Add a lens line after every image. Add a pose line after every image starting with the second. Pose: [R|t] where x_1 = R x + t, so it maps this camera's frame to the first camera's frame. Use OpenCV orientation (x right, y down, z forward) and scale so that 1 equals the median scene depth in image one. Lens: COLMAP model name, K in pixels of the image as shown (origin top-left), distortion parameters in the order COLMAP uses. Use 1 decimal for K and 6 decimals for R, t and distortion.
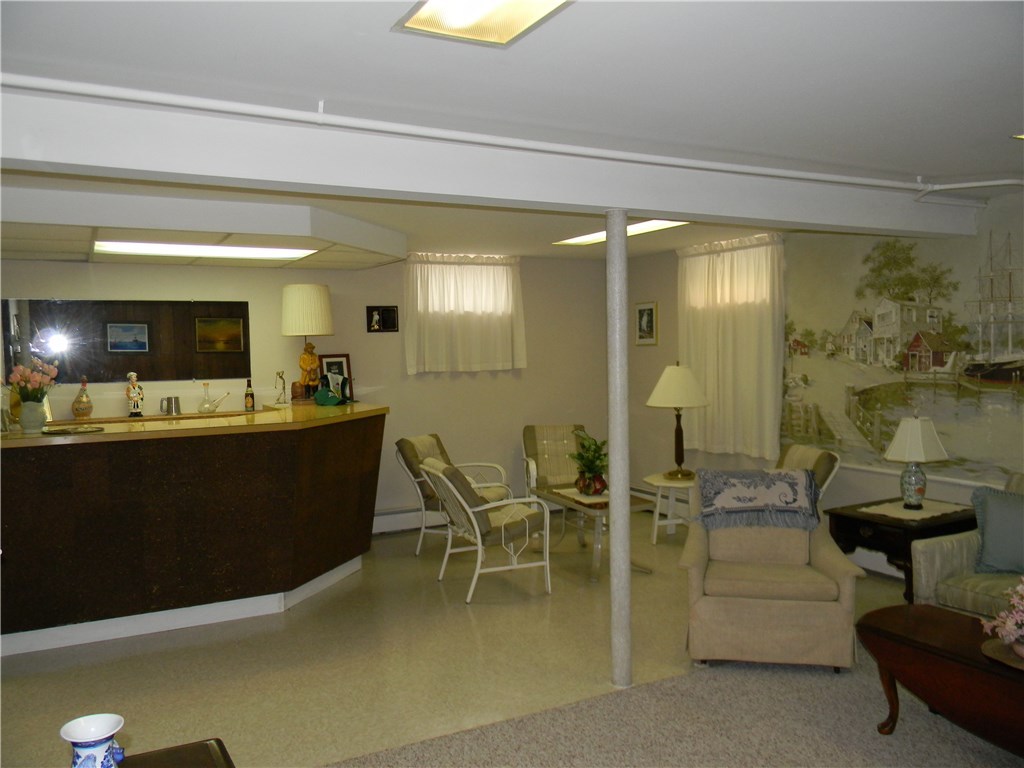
lens RADIAL K [[821.9, 0, 512.0], [0, 821.9, 384.0], [0, 0, 1]] dist [0.153942, -0.001039]
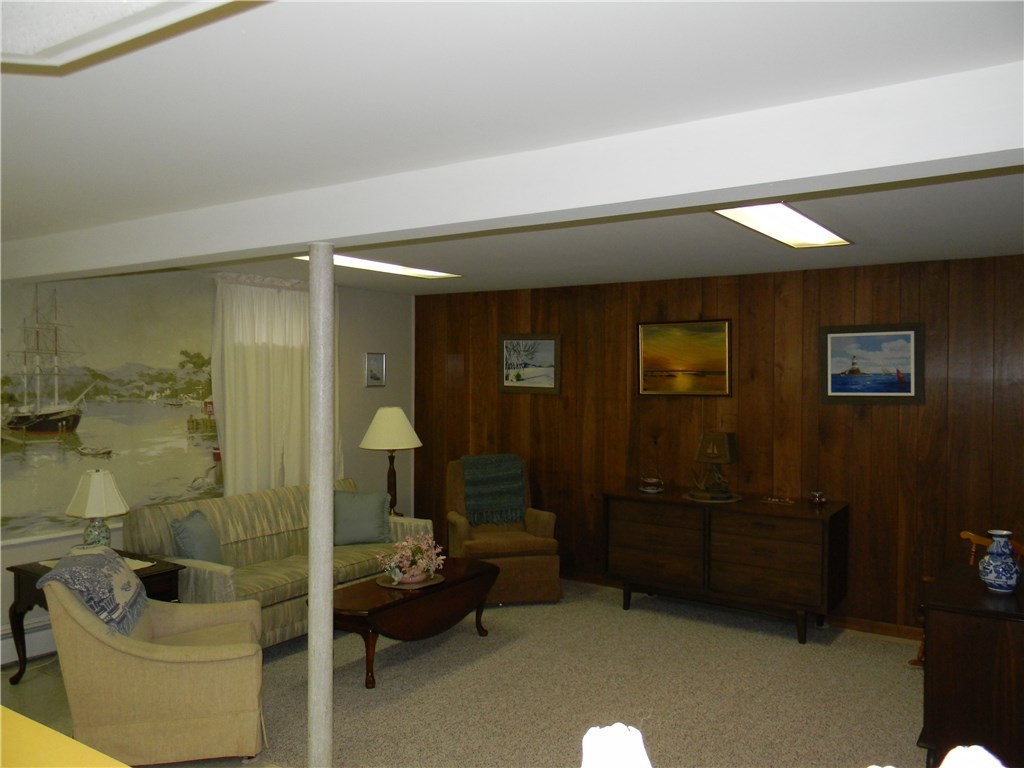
lens RADIAL K [[833.3, 0, 512.0], [0, 833.3, 384.0], [0, 0, 1]] dist [0.029543, -0.045904]
pose [[-0.460324, 0.015150, 0.887622, -0.568356], [0.056040, 0.998356, 0.012023, -0.041130], [-0.885981, 0.055277, -0.460416, 0.969226]]
